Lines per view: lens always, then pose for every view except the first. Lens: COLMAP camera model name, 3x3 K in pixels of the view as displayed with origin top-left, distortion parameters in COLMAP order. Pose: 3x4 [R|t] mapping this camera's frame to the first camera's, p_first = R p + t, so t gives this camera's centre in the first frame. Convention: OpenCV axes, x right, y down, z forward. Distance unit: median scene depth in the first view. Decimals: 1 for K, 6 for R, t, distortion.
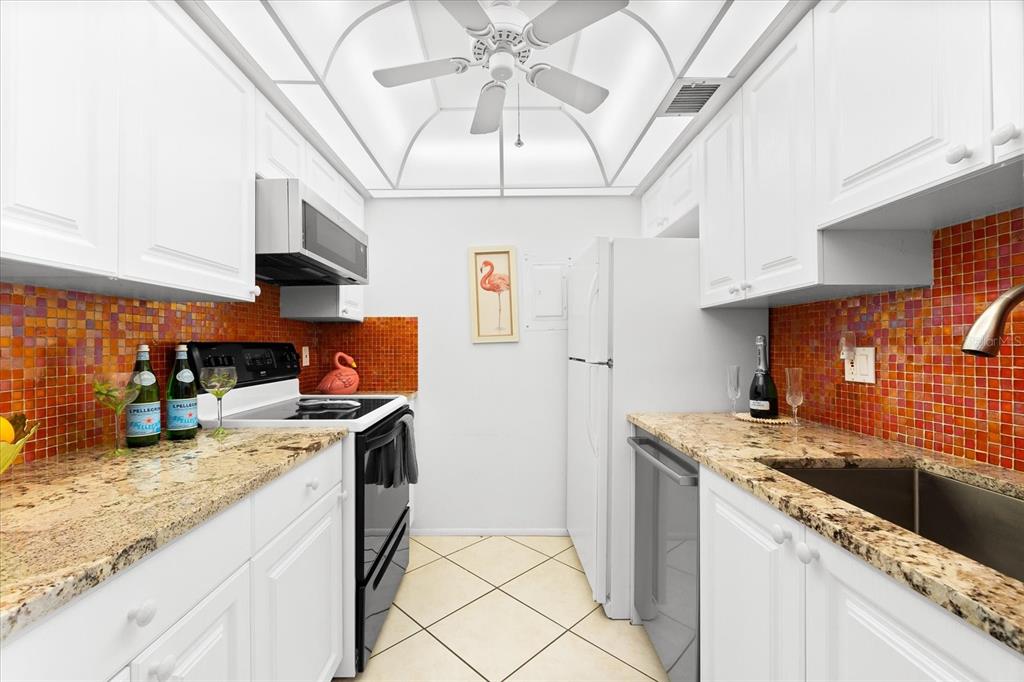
lens RADIAL K [[426.7, 0, 501.6], [0, 426.7, 341.0], [0, 0, 1]] dist [-0.001023, -0.000157]
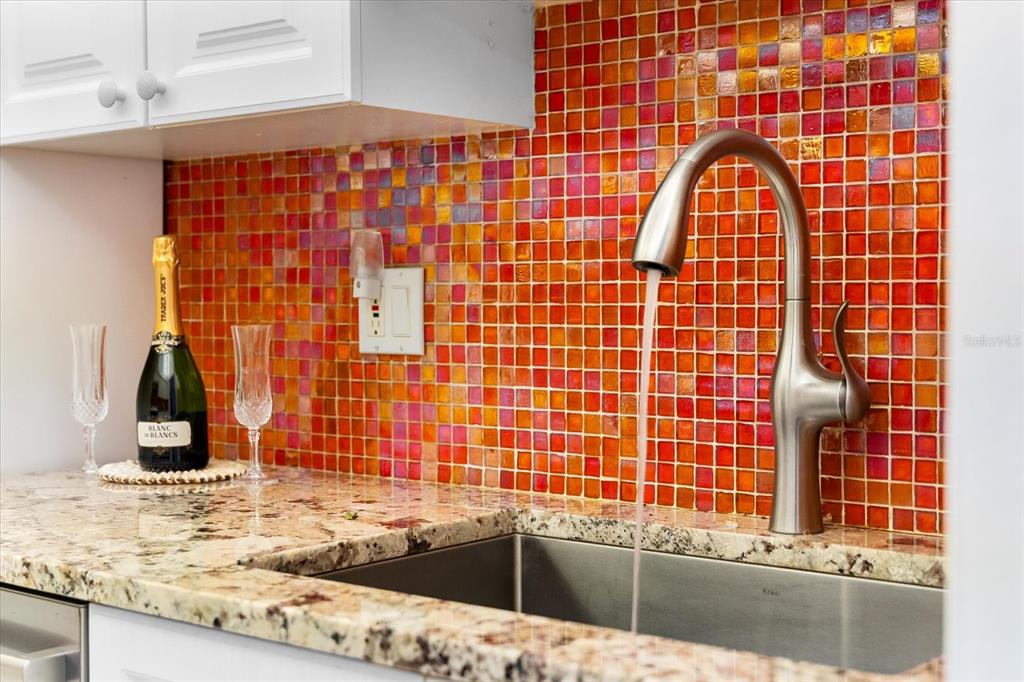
lens RADIAL K [[1474.1, 0, 511.9], [0, 1474.1, 315.8], [0, 0, 1]] dist [0.013965, 0.002472]
pose [[0.628016, -0.013448, 0.778084, -0.204863], [-0.009725, 0.999637, 0.025126, 0.025681], [-0.778140, -0.023346, 0.627657, 0.026711]]
